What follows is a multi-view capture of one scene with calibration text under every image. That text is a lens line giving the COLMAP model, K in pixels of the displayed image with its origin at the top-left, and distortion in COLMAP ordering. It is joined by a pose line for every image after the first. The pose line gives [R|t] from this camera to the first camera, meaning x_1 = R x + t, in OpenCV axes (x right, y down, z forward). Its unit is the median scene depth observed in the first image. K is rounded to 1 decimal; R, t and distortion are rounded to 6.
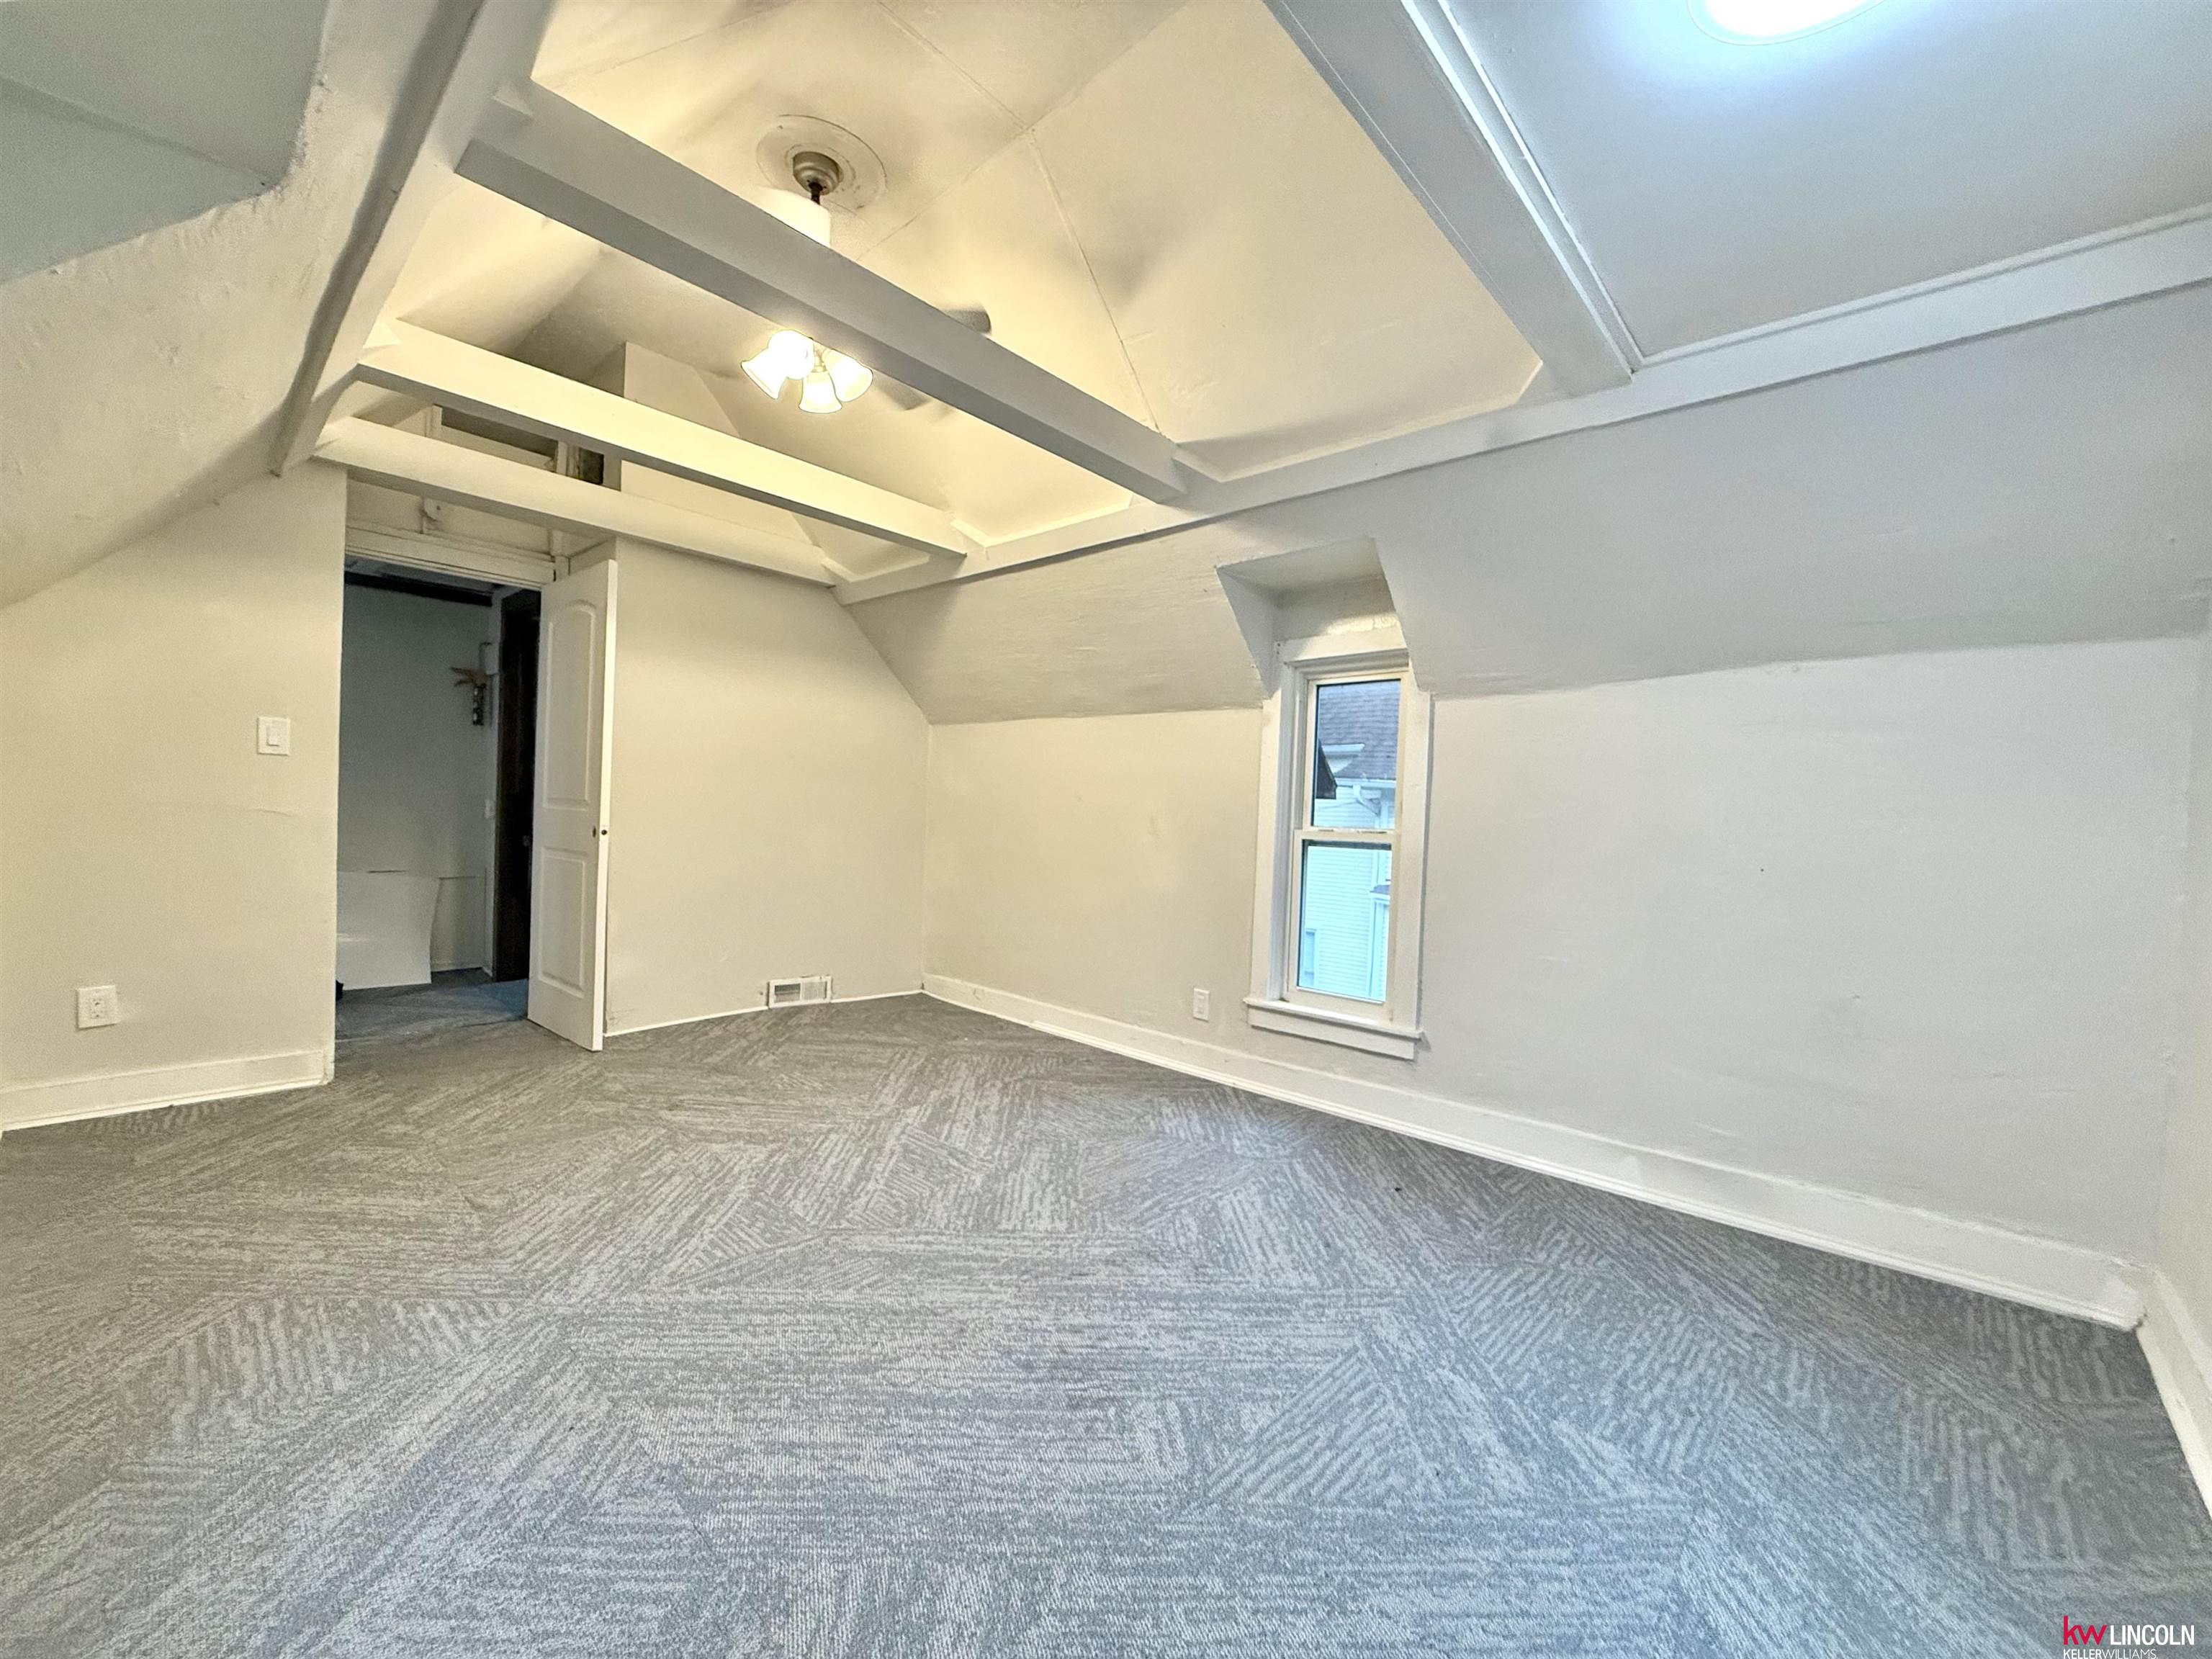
lens RADIAL K [[888.8, 0, 1093.9], [0, 888.8, 834.7], [0, 0, 1]] dist [0.000140, 0.000016]
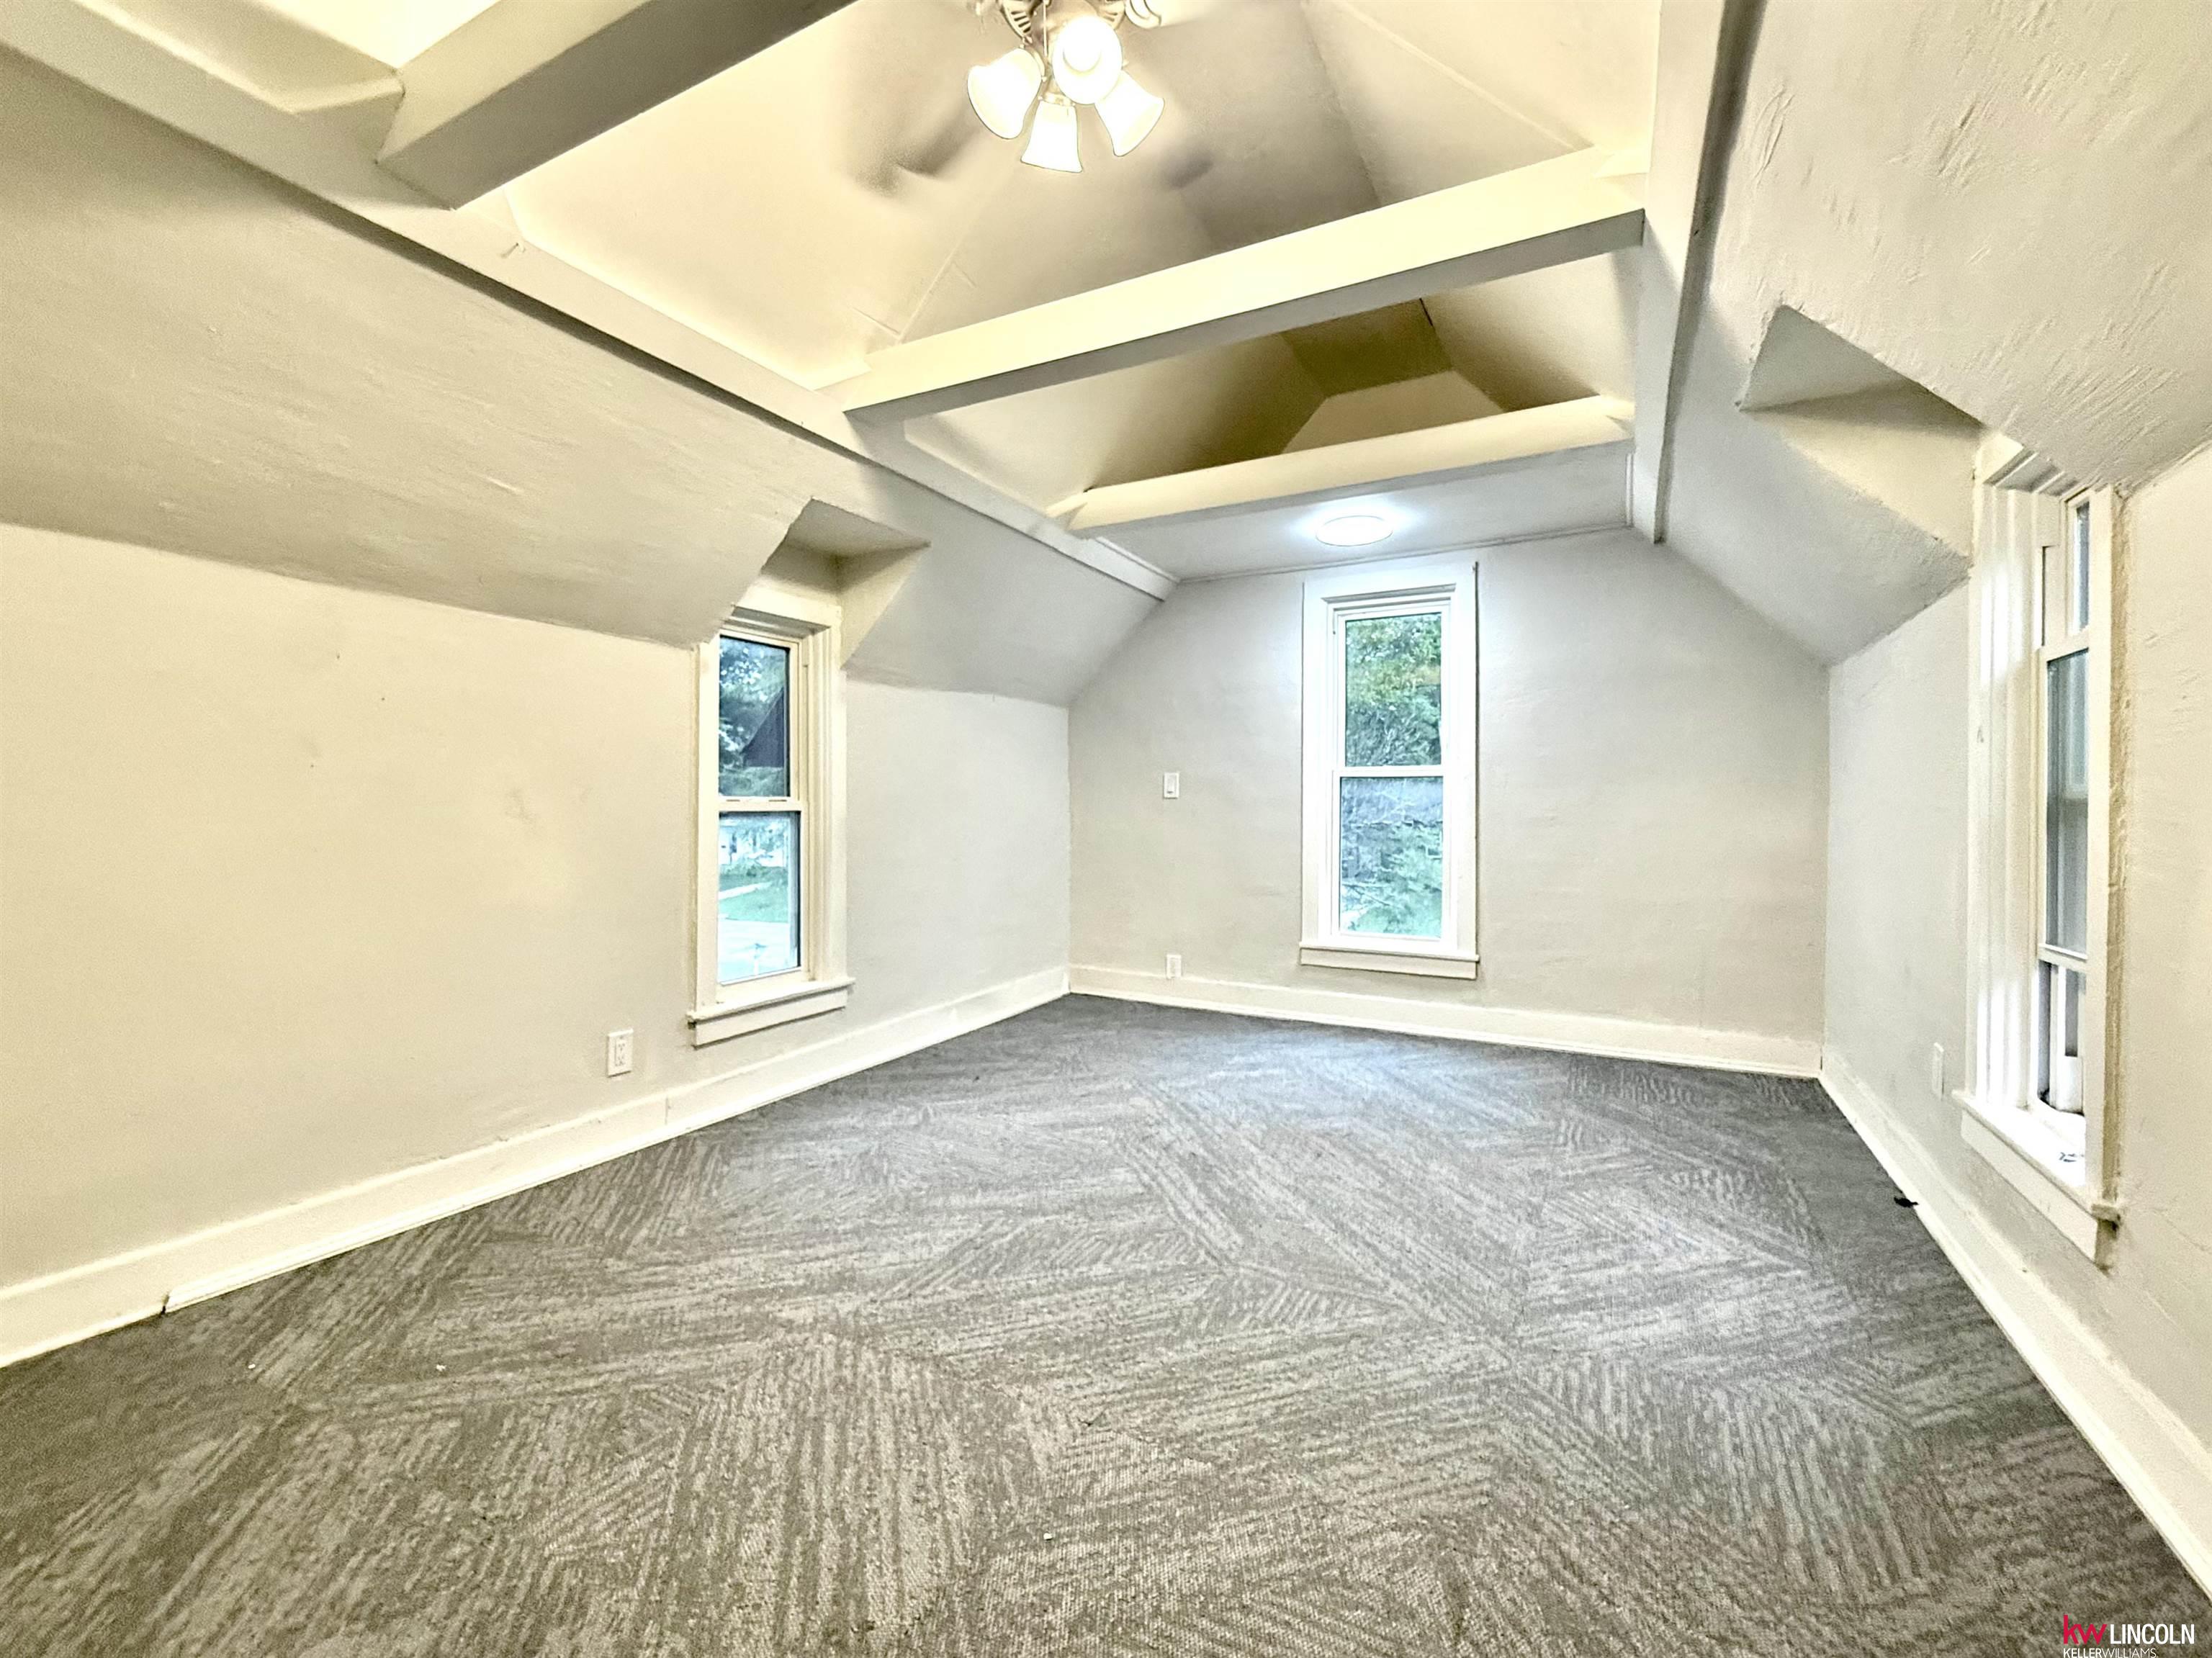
lens RADIAL K [[947.3, 0, 1126.3], [0, 947.3, 806.9], [0, 0, 1]] dist [0.000523, 0.000132]
pose [[-0.278585, -0.037117, 0.959694, -0.972270], [0.012734, 0.999022, 0.042335, -0.041853], [-0.960327, 0.024015, -0.277840, 1.125267]]
